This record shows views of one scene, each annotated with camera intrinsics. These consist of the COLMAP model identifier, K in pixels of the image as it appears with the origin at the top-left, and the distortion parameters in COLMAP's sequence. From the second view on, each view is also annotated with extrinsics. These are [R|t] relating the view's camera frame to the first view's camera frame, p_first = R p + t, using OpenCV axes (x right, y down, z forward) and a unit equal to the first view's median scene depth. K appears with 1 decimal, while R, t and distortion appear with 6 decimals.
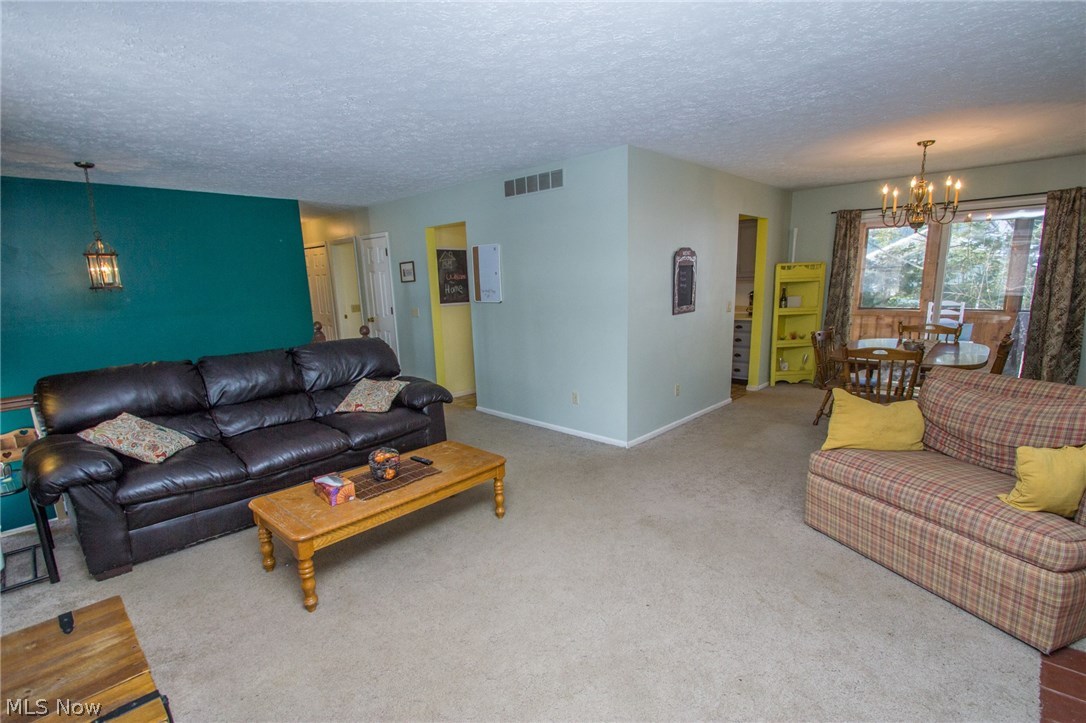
lens RADIAL K [[506.1, 0, 544.5], [0, 506.1, 367.2], [0, 0, 1]] dist [-0.000169, -0.009912]
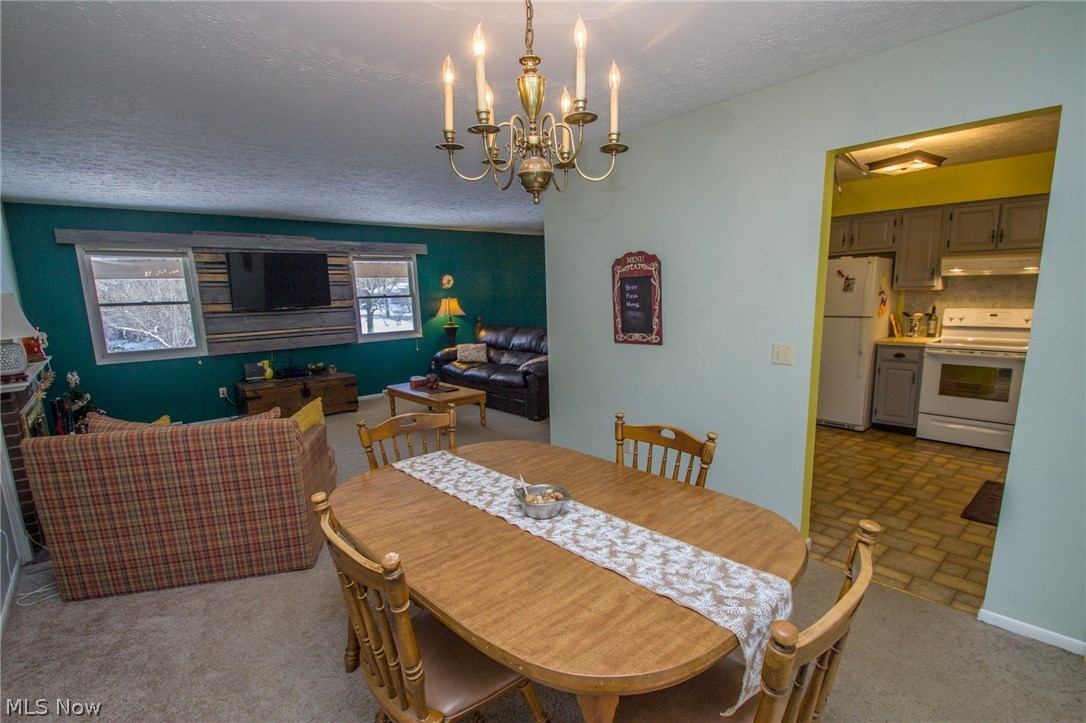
lens RADIAL K [[506.1, 0, 547.5], [0, 506.1, 387.0], [0, 0, 1]] dist [-0.000169, -0.009912]
pose [[-0.101221, 0.218028, -0.970679, 0.935009], [-0.135640, 0.963555, 0.230572, -0.183880], [0.985574, 0.155002, -0.067958, 0.876601]]
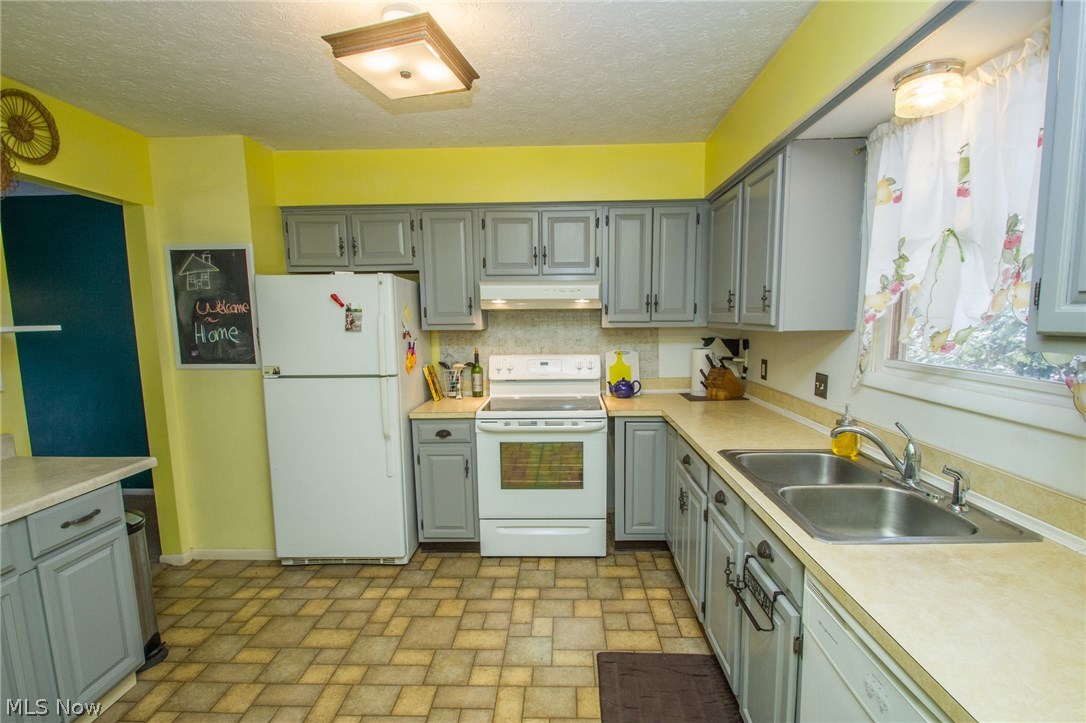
lens RADIAL K [[506.1, 0, 547.7], [0, 506.1, 382.1], [0, 0, 1]] dist [-0.000169, -0.009912]
pose [[0.657244, 0.116916, -0.744554, 0.457409], [-0.135582, 0.990119, 0.035794, -0.209294], [0.741382, 0.077423, 0.666602, 1.140836]]
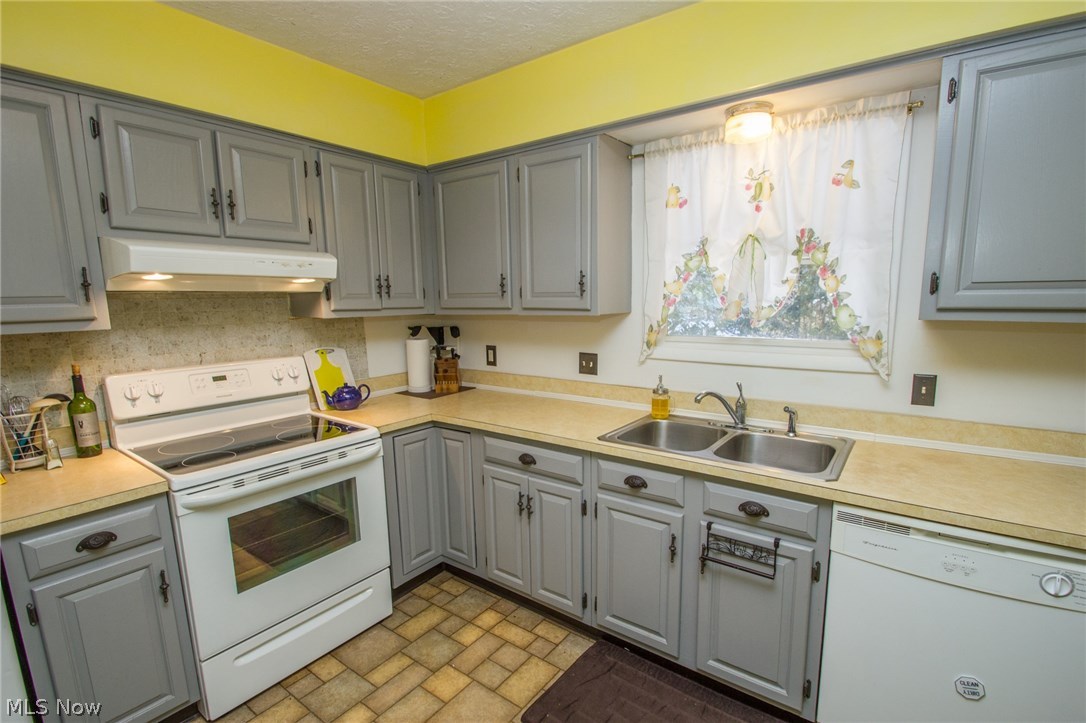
lens RADIAL K [[506.1, 0, 554.6], [0, 506.1, 382.4], [0, 0, 1]] dist [-0.000169, -0.009912]
pose [[0.992536, -0.005272, 0.121834, 0.176763], [0.006355, 0.999944, -0.008503, -0.200010], [-0.121782, 0.009214, 0.992514, 1.127408]]
